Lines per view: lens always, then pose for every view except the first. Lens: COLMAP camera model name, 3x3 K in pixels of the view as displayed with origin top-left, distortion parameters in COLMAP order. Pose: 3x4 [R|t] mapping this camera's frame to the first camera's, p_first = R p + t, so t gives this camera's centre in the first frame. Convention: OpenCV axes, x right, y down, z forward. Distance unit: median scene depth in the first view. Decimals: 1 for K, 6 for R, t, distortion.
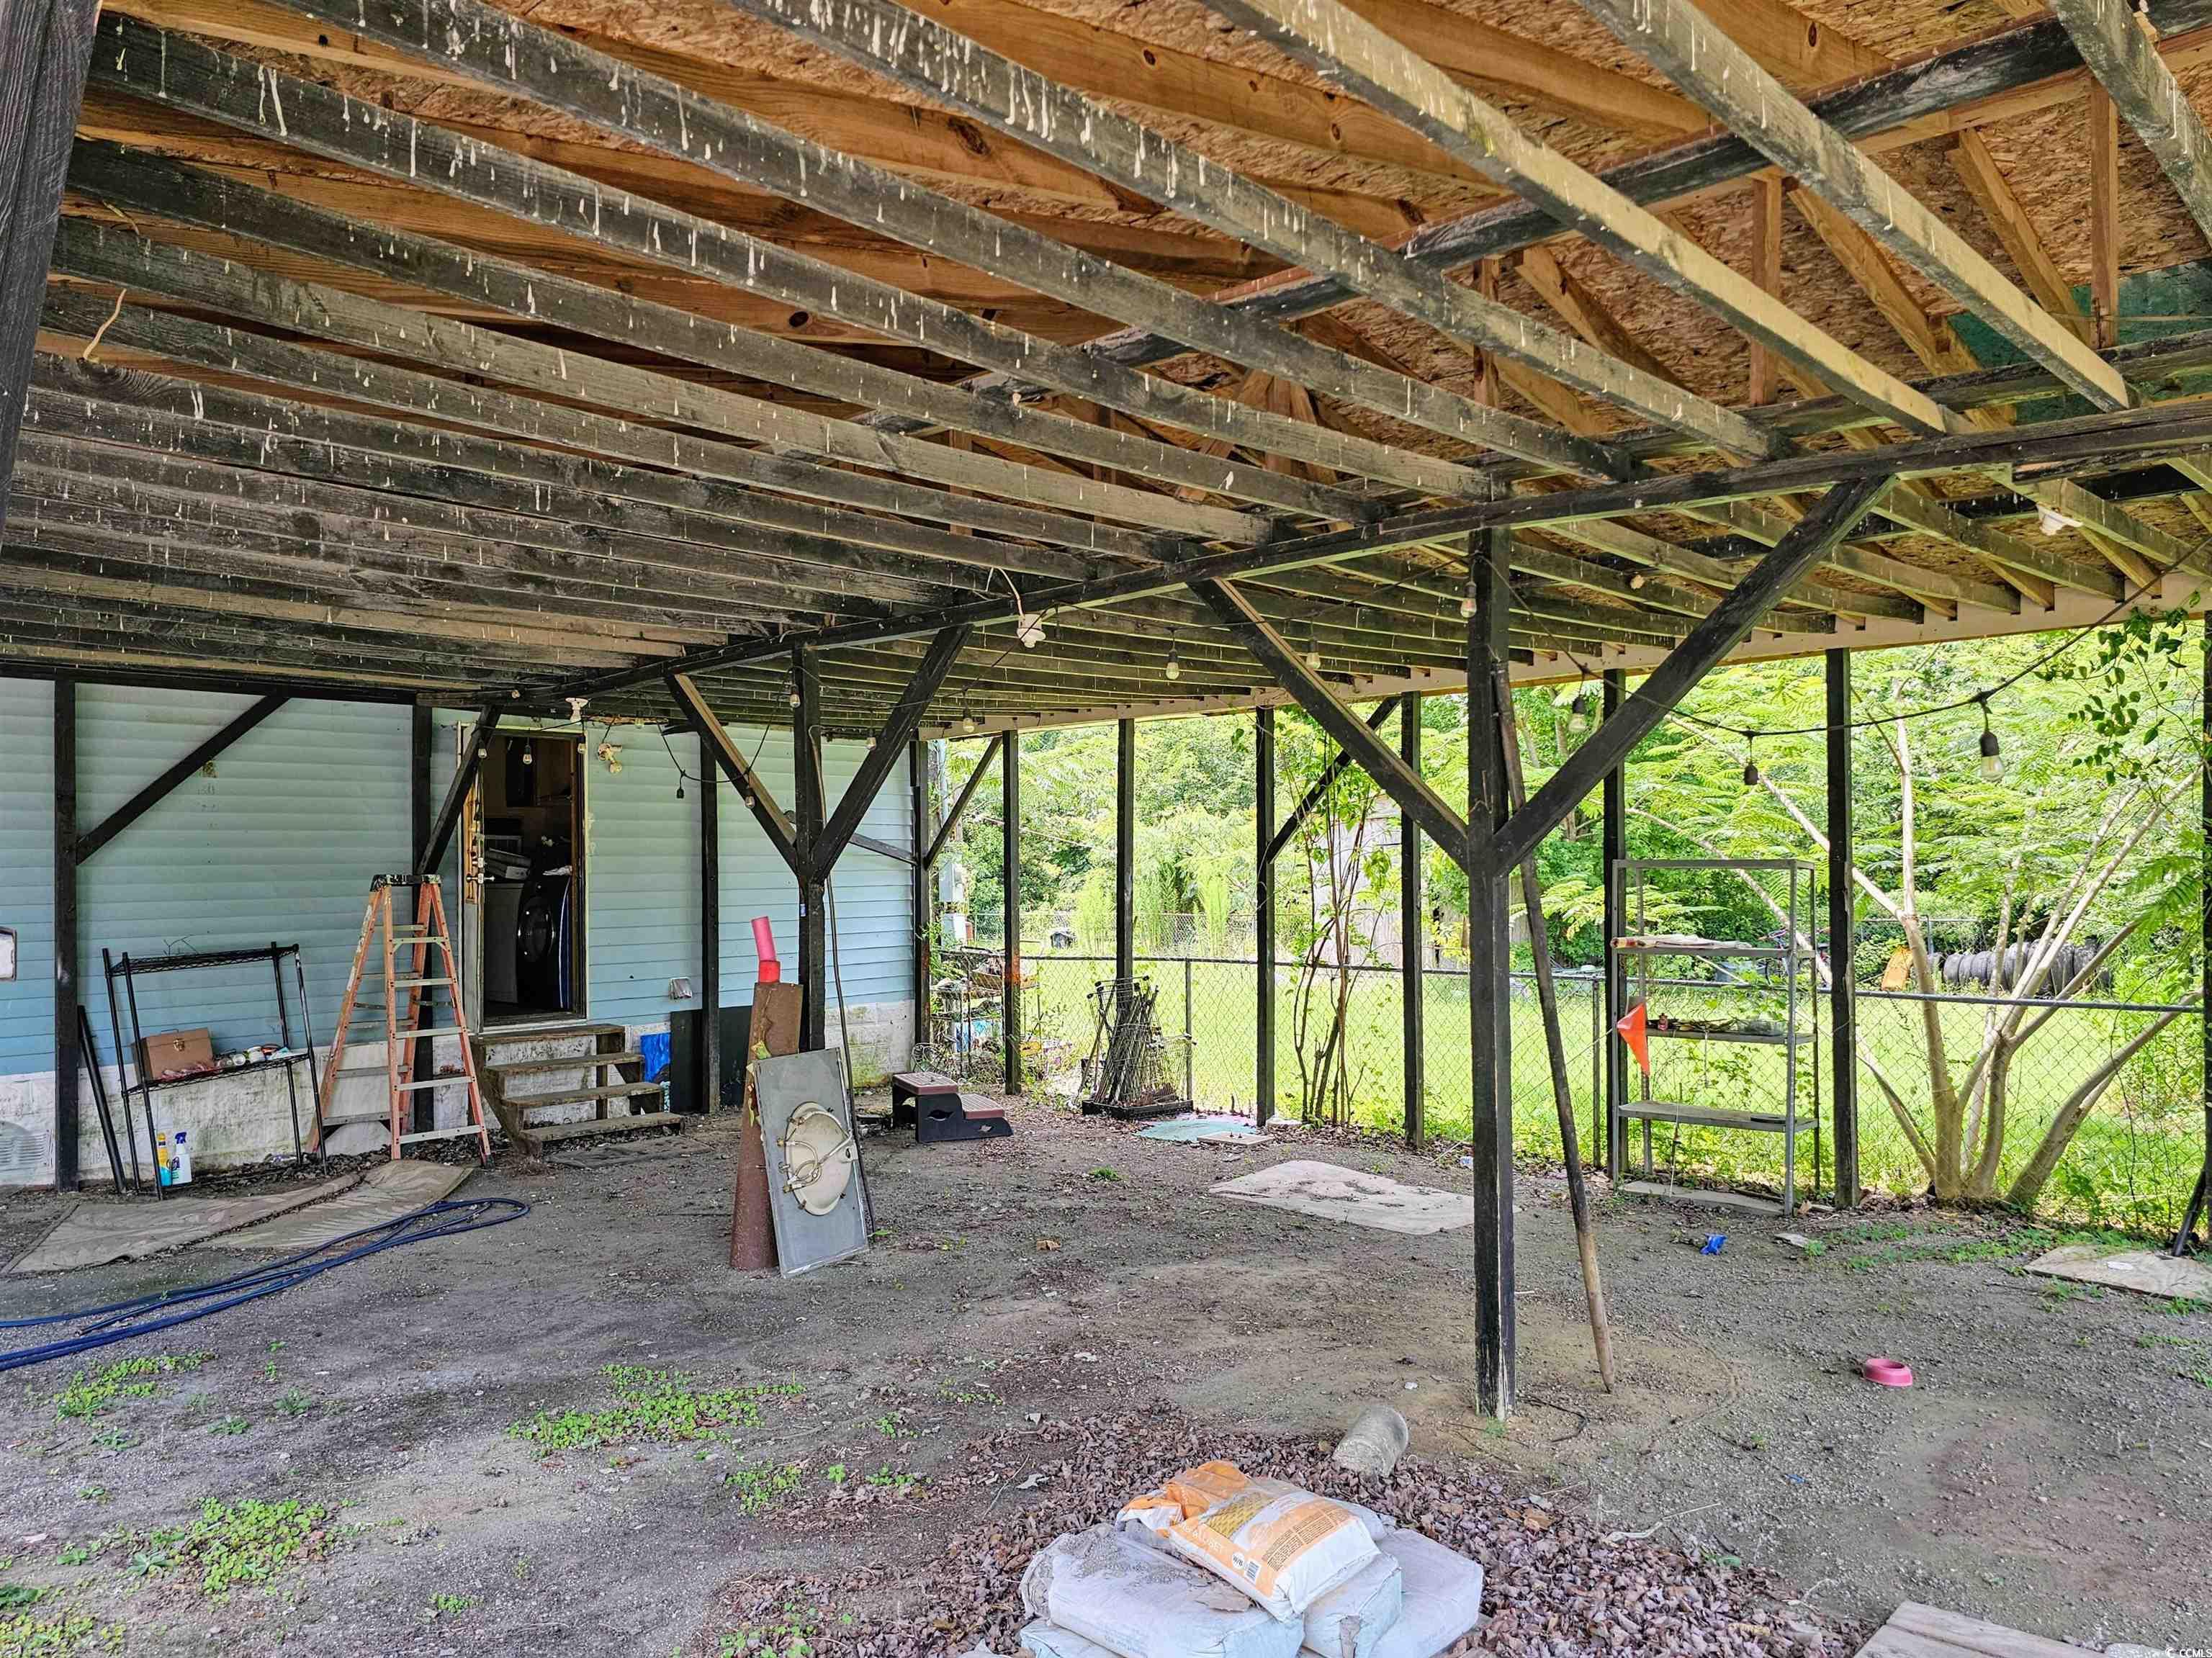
lens RADIAL K [[1502.1, 0, 1110.7], [0, 1502.1, 815.6], [0, 0, 1]] dist [0.080148, -0.083892]
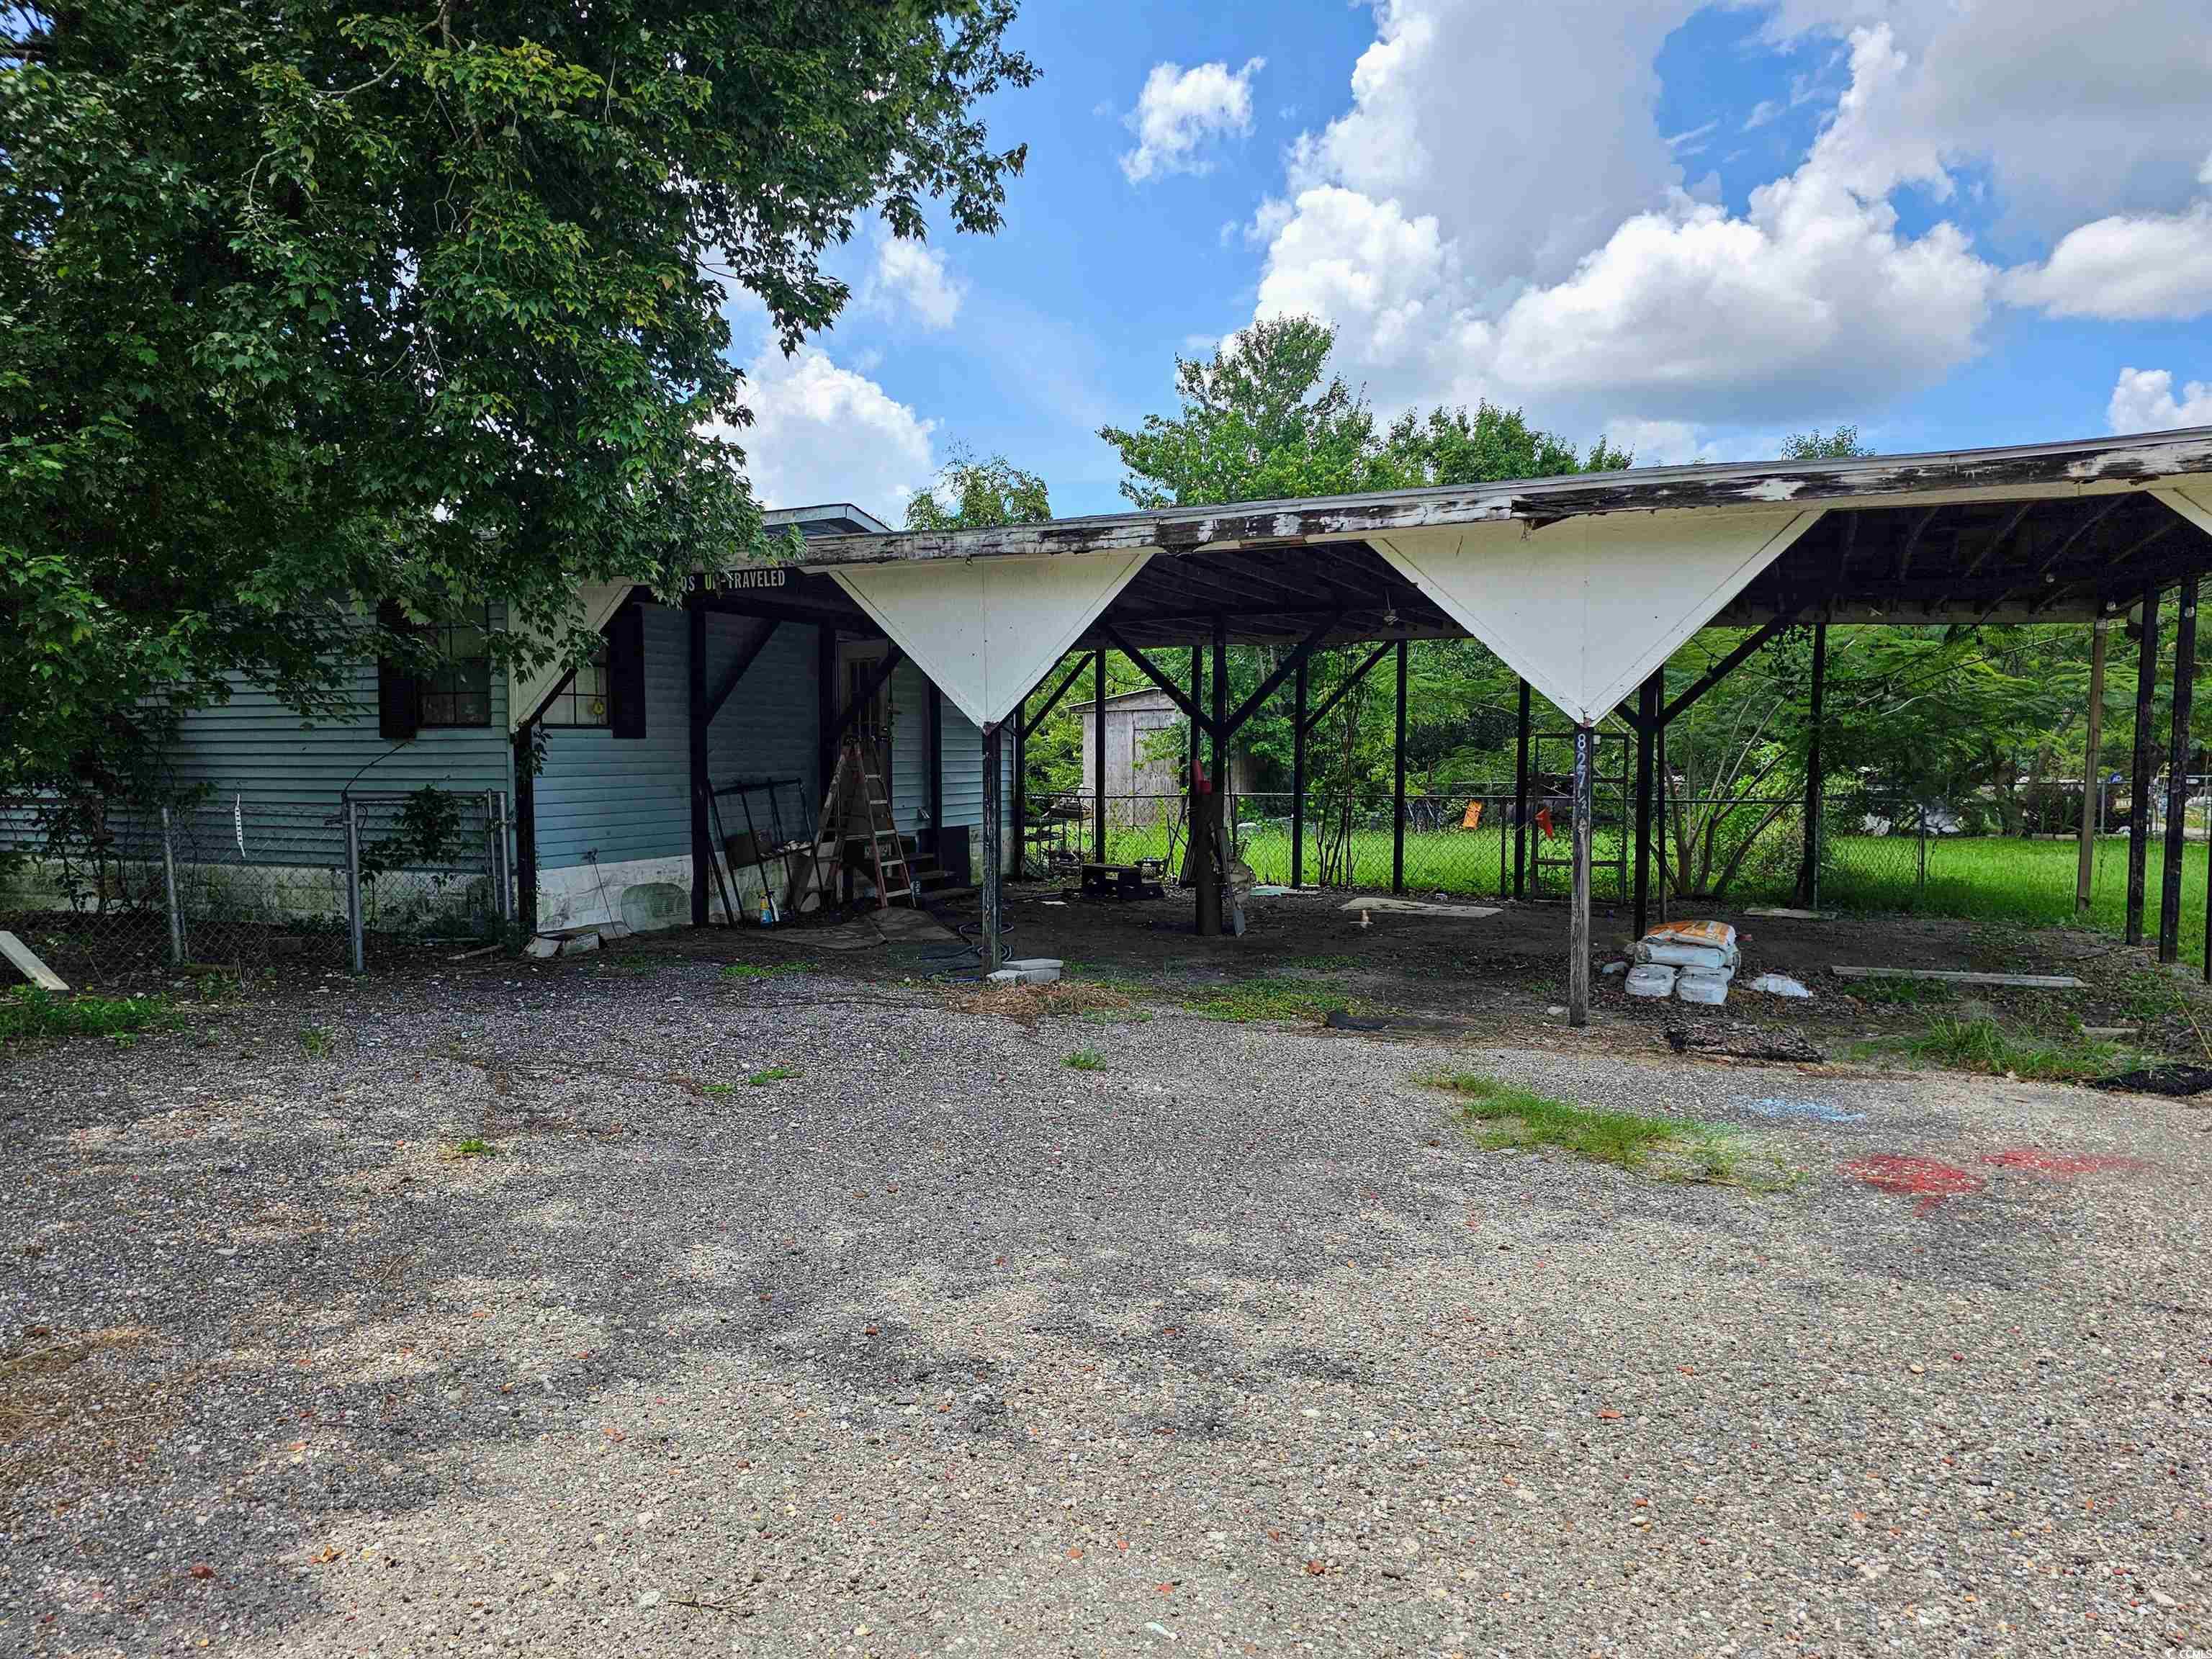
lens RADIAL K [[1498.2, 0, 1096.4], [0, 1498.2, 827.1], [0, 0, 1]] dist [0.098603, -0.104333]
pose [[0.946415, -0.007453, 0.322868, -0.783751], [-0.017026, 0.997192, 0.072926, 0.016004], [-0.322505, -0.074516, 0.943630, -0.614874]]
